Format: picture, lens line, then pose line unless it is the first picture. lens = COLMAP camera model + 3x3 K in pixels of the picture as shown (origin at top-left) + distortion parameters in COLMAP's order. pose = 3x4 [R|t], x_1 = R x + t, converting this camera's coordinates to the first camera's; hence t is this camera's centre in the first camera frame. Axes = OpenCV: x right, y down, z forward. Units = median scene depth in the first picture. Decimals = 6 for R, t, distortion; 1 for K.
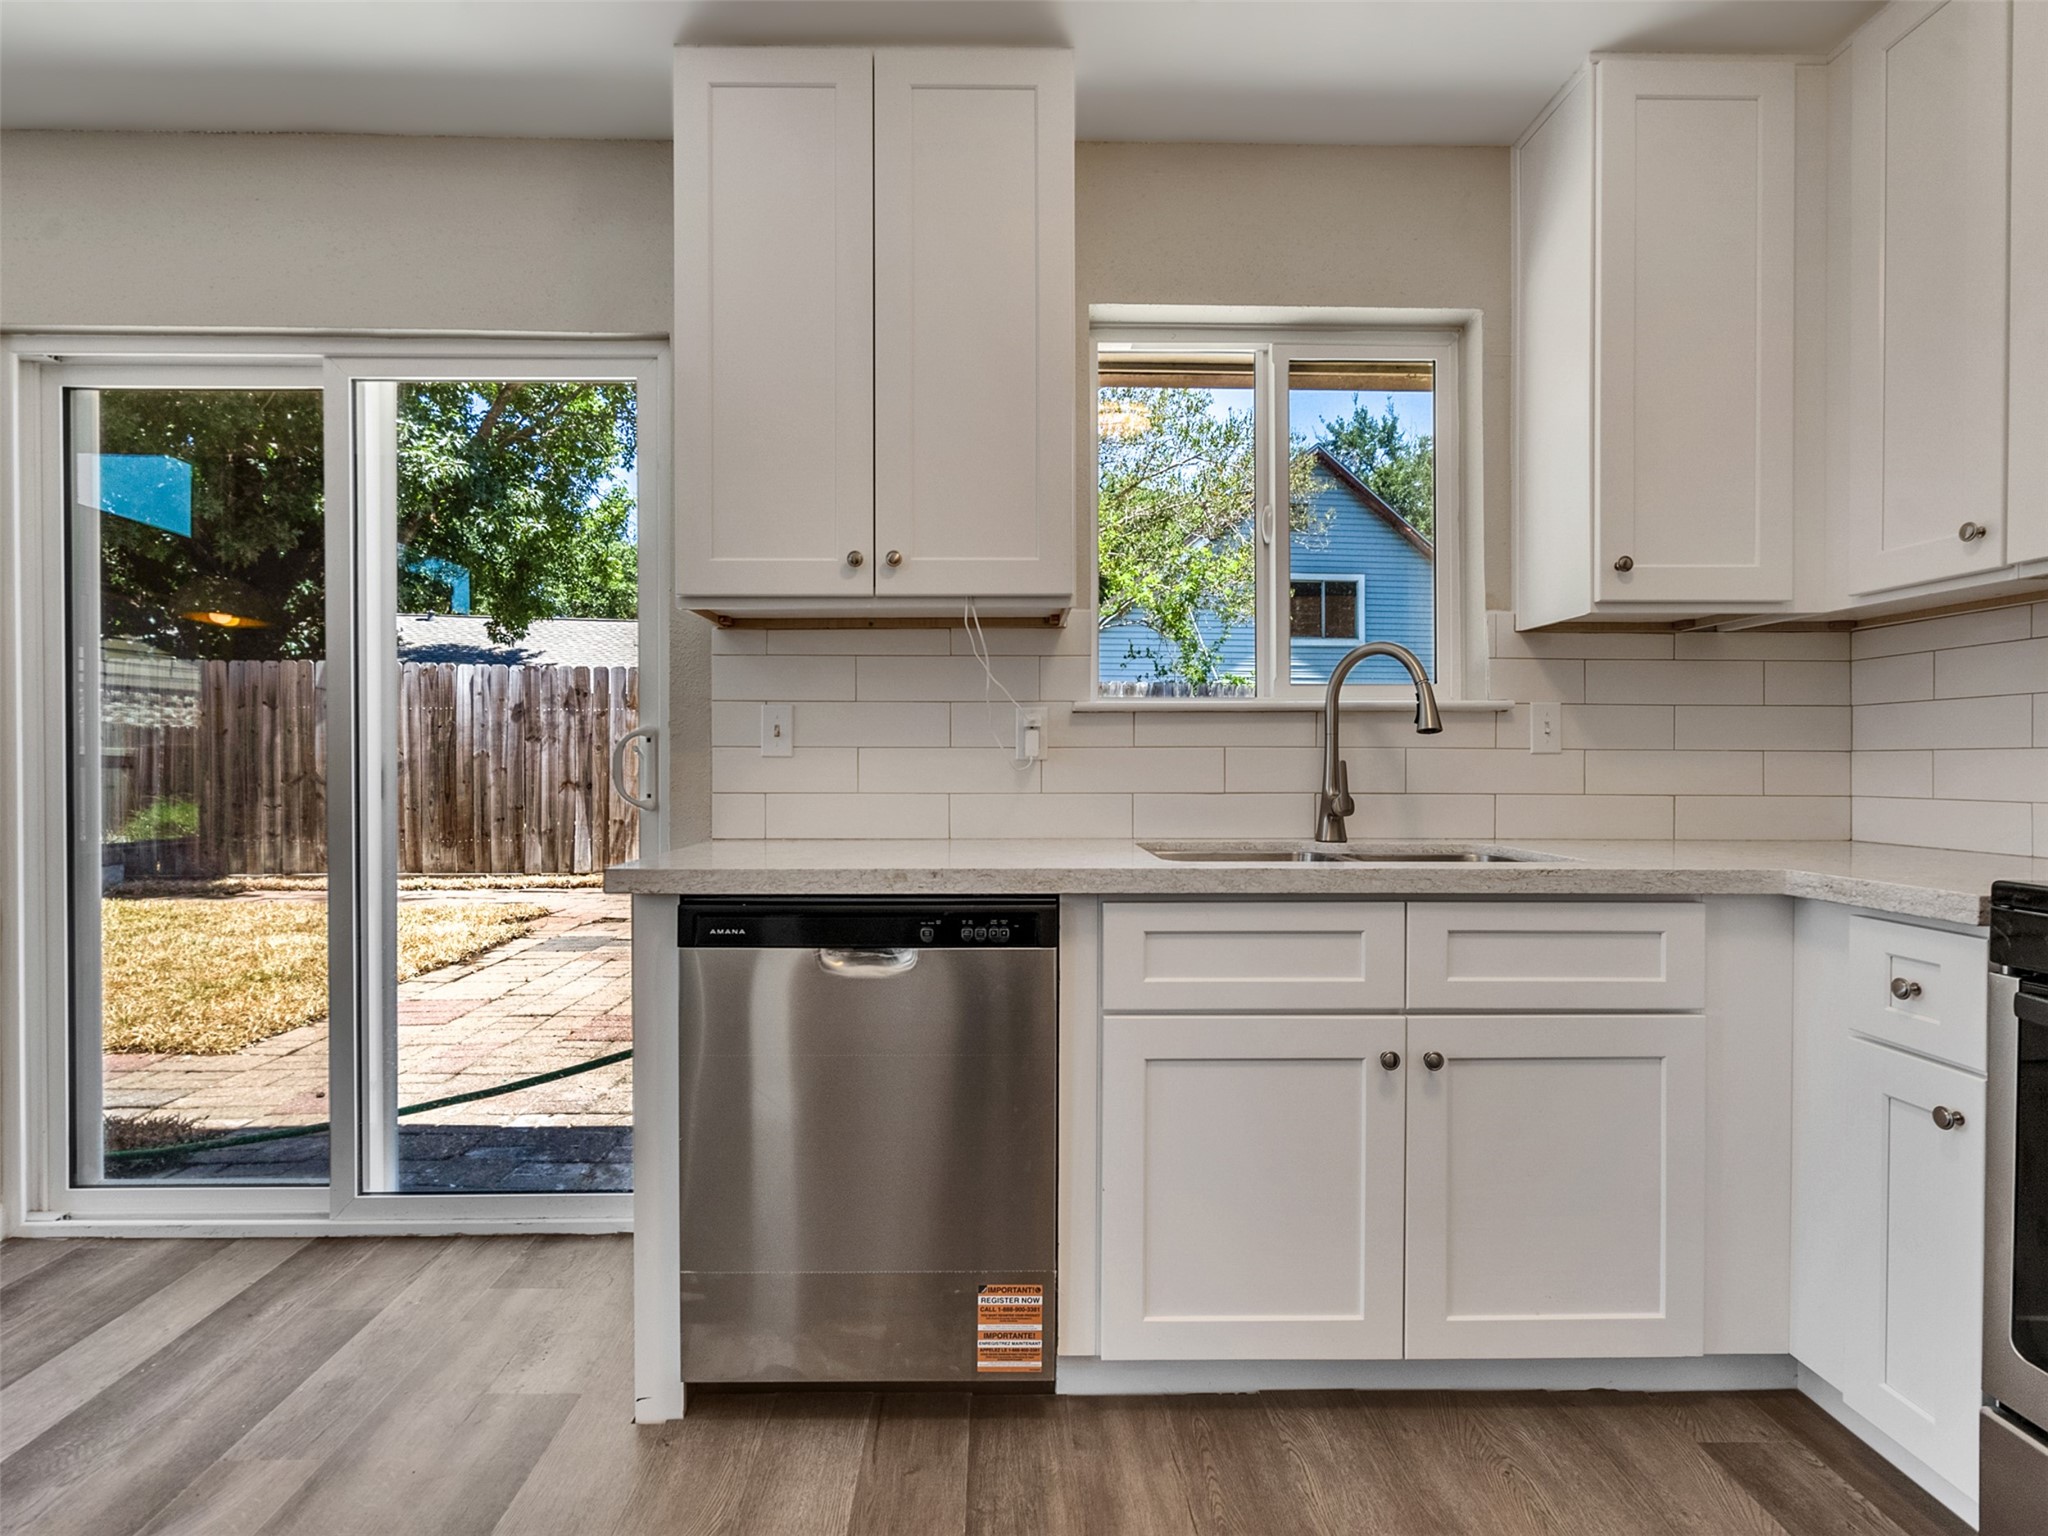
lens RADIAL K [[1046.9, 0, 1008.6], [0, 1046.9, 768.6], [0, 0, 1]] dist [-0.009099, 0.005791]
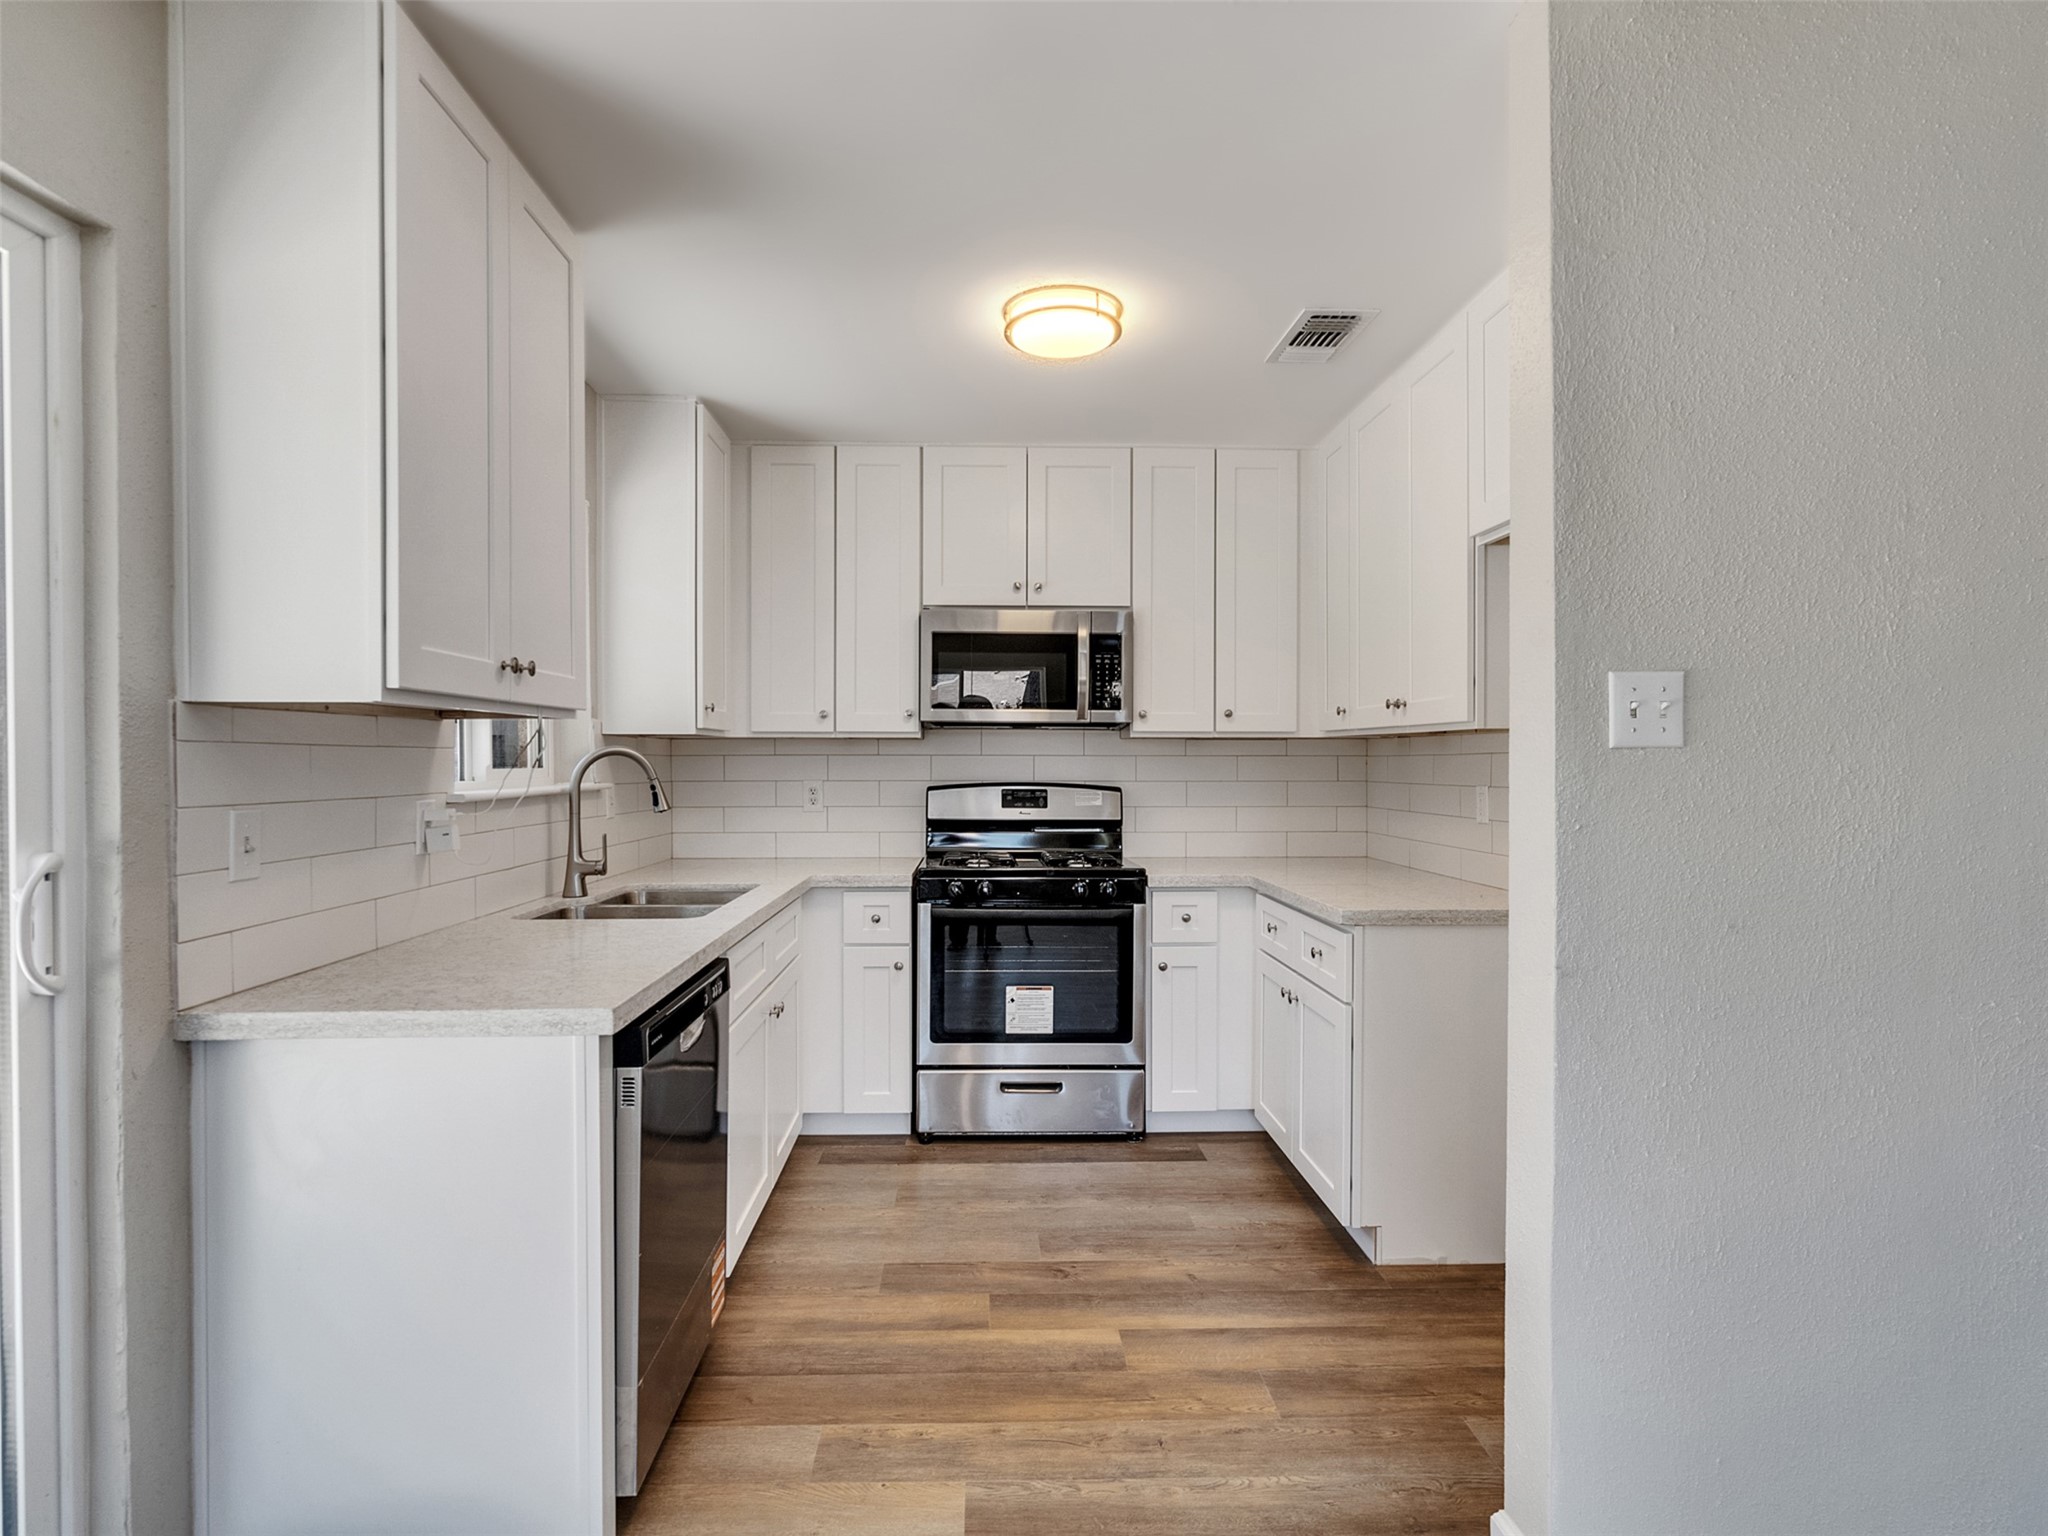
lens RADIAL K [[1046.9, 0, 1008.6], [0, 1046.9, 768.6], [0, 0, 1]] dist [-0.009099, 0.005791]
pose [[-0.015364, -0.007084, 0.999857, -1.117640], [0.007074, 0.999949, 0.007193, -0.105667], [-0.999857, 0.007183, -0.015314, 0.543209]]
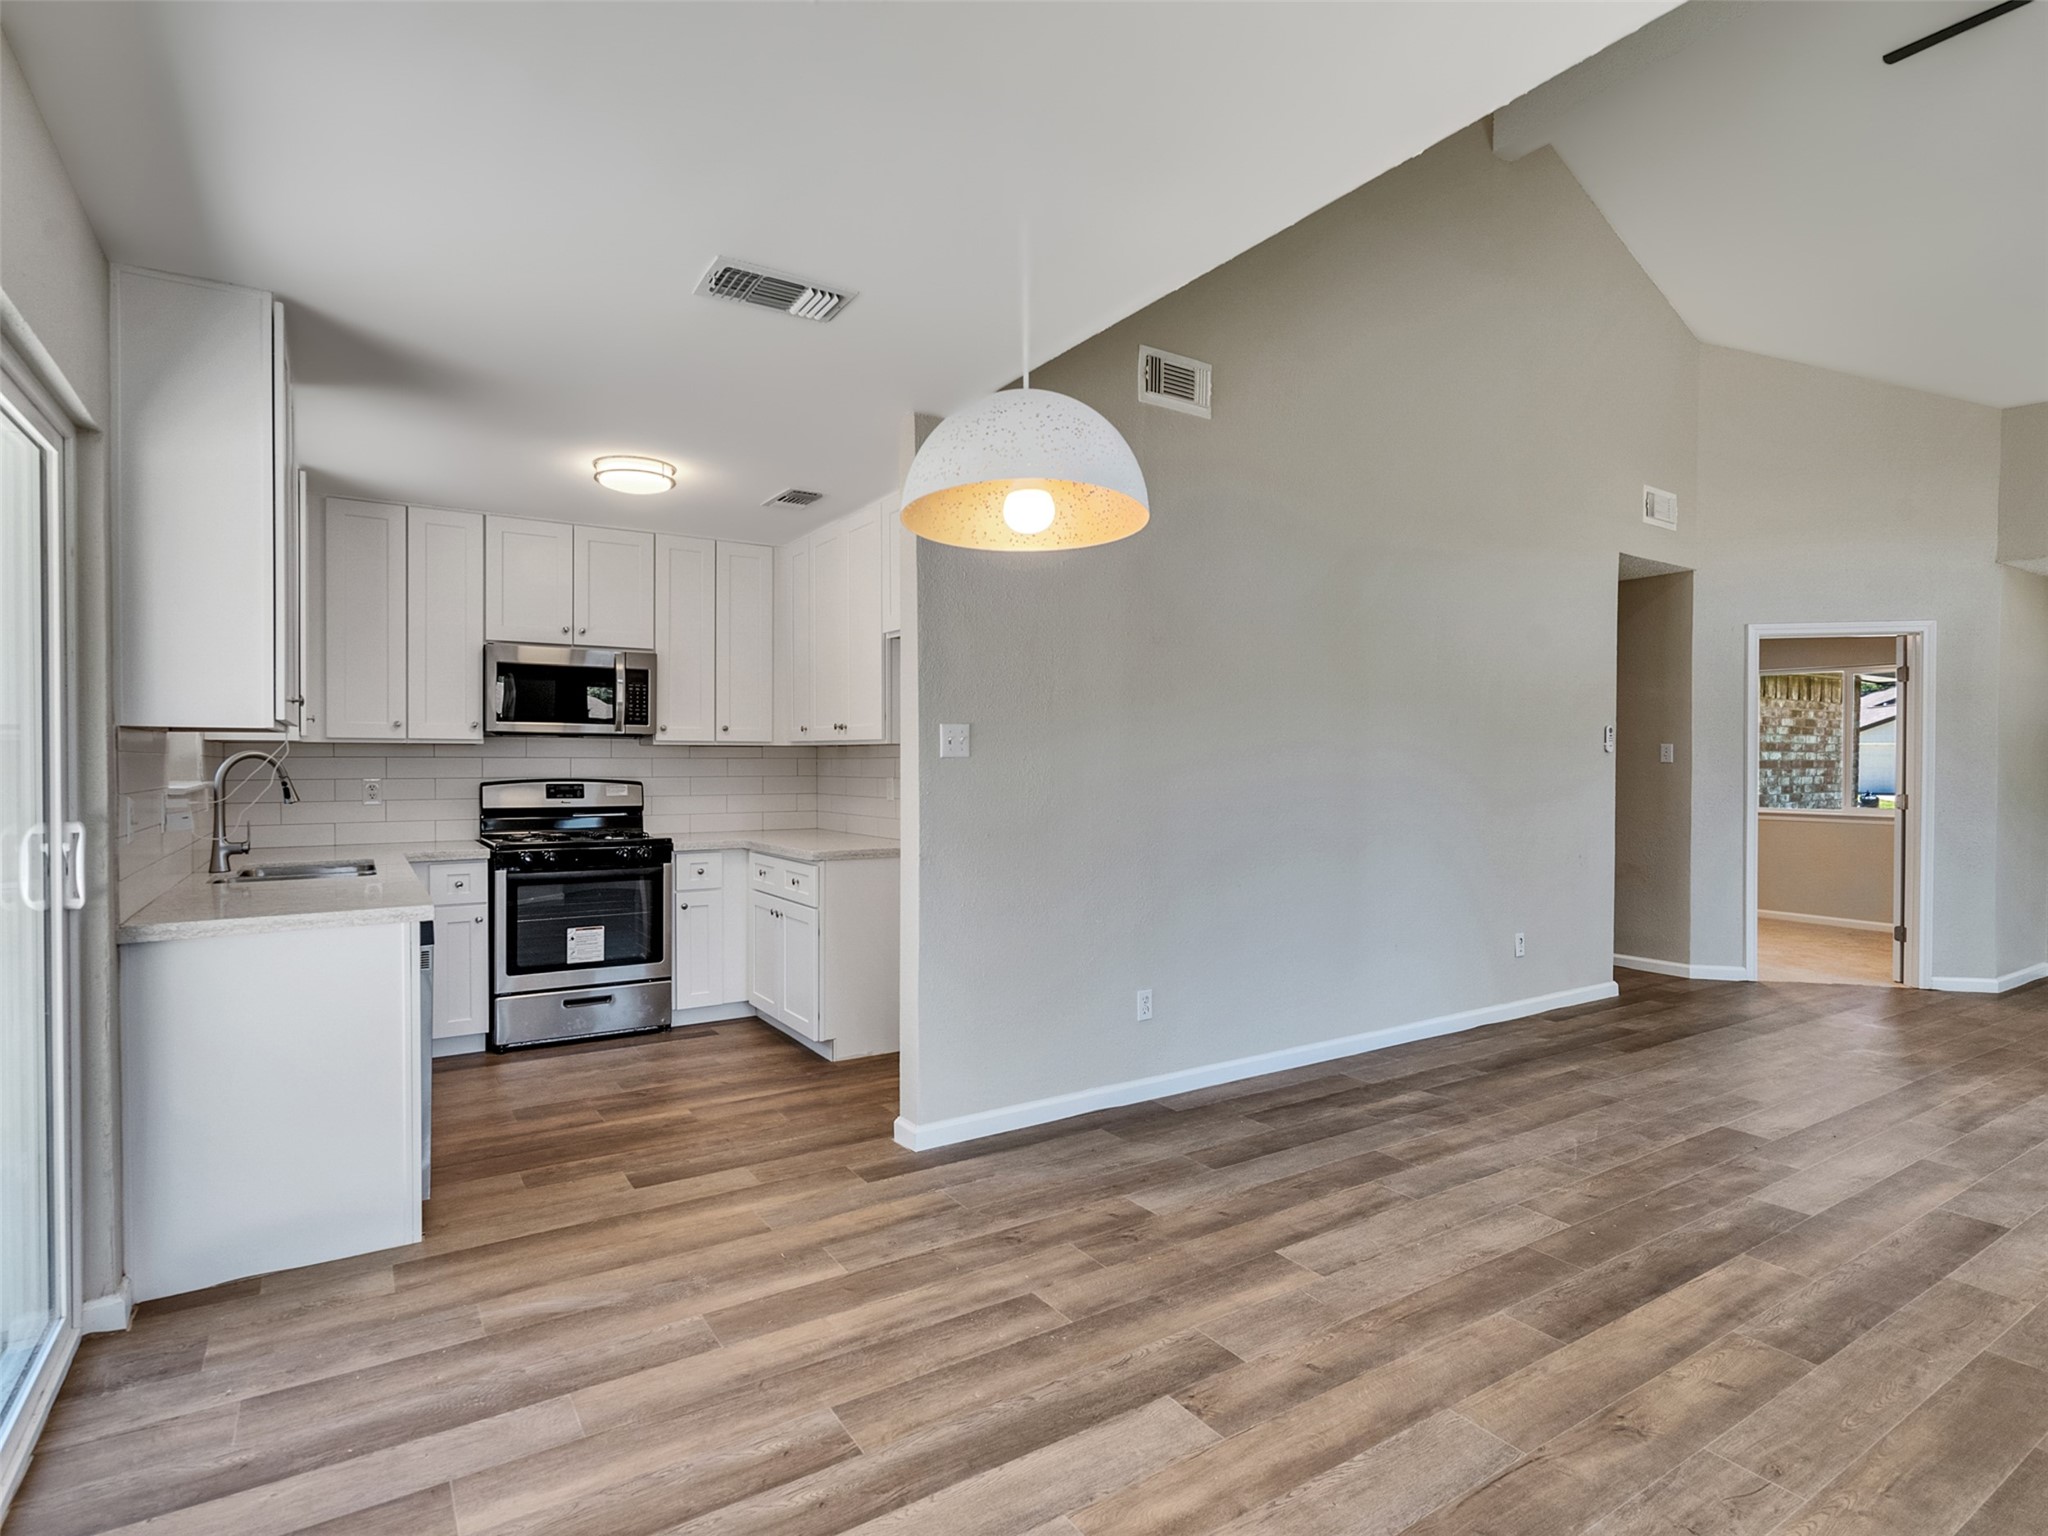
lens RADIAL K [[1046.9, 0, 1008.6], [0, 1046.9, 768.6], [0, 0, 1]] dist [-0.009099, 0.005791]
pose [[-0.524119, -0.007135, 0.851615, -1.905095], [0.005334, 0.999918, 0.011661, -0.113769], [-0.851628, 0.010654, -0.524038, 0.908286]]
